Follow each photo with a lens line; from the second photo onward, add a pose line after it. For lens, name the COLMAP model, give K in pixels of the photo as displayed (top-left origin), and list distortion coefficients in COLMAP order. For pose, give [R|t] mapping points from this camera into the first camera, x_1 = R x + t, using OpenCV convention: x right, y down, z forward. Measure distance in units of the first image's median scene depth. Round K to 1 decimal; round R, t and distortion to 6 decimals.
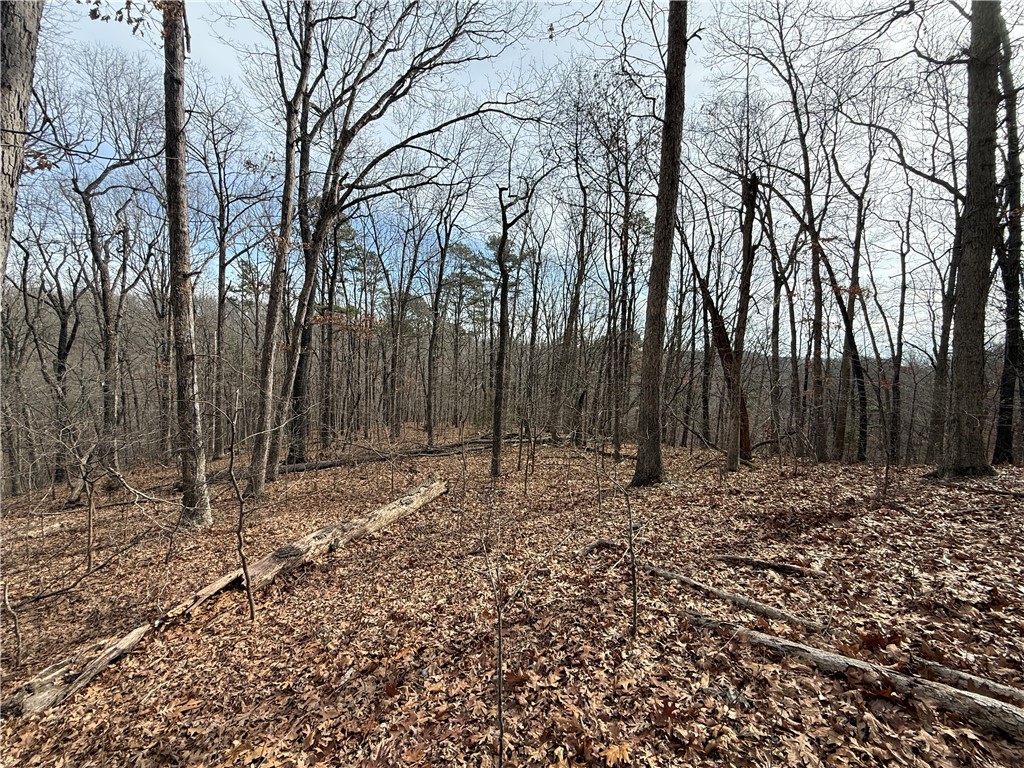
lens RADIAL K [[418.5, 0, 508.0], [0, 418.5, 382.8], [0, 0, 1]] dist [-0.000914, -0.000171]
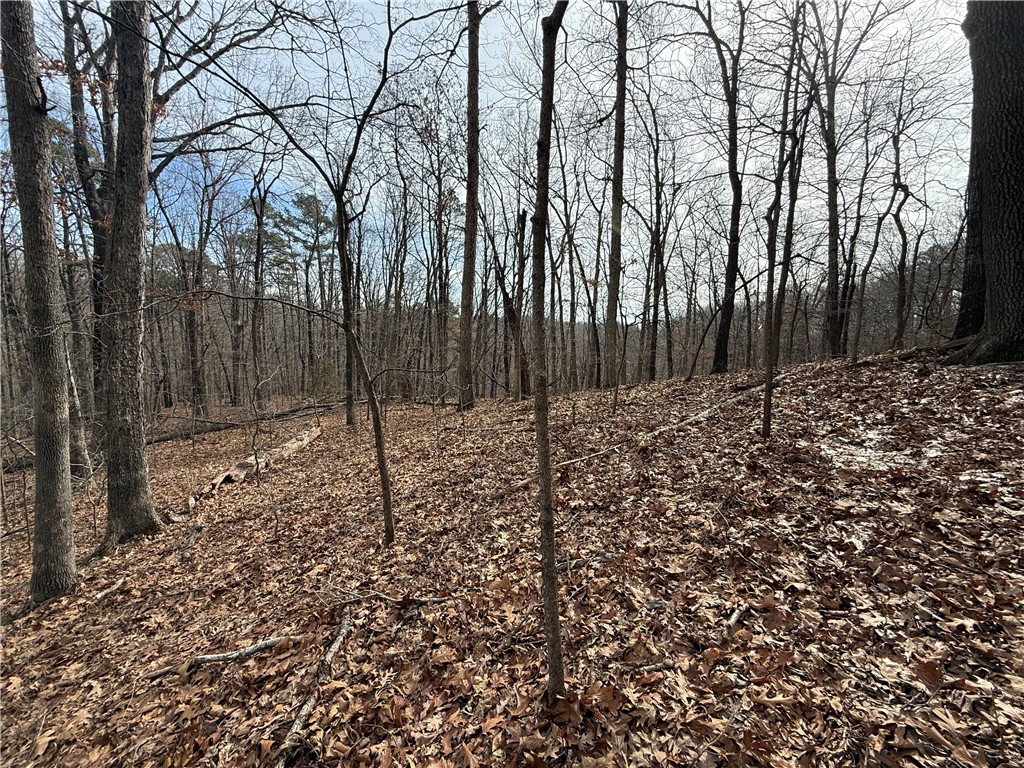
lens RADIAL K [[418.5, 0, 508.0], [0, 418.5, 382.8], [0, 0, 1]] dist [-0.000914, -0.000171]
pose [[0.908362, -0.063242, 0.413375, -0.053368], [0.027953, 0.995470, 0.090871, -0.001772], [-0.417249, -0.070989, 0.906015, -0.155532]]
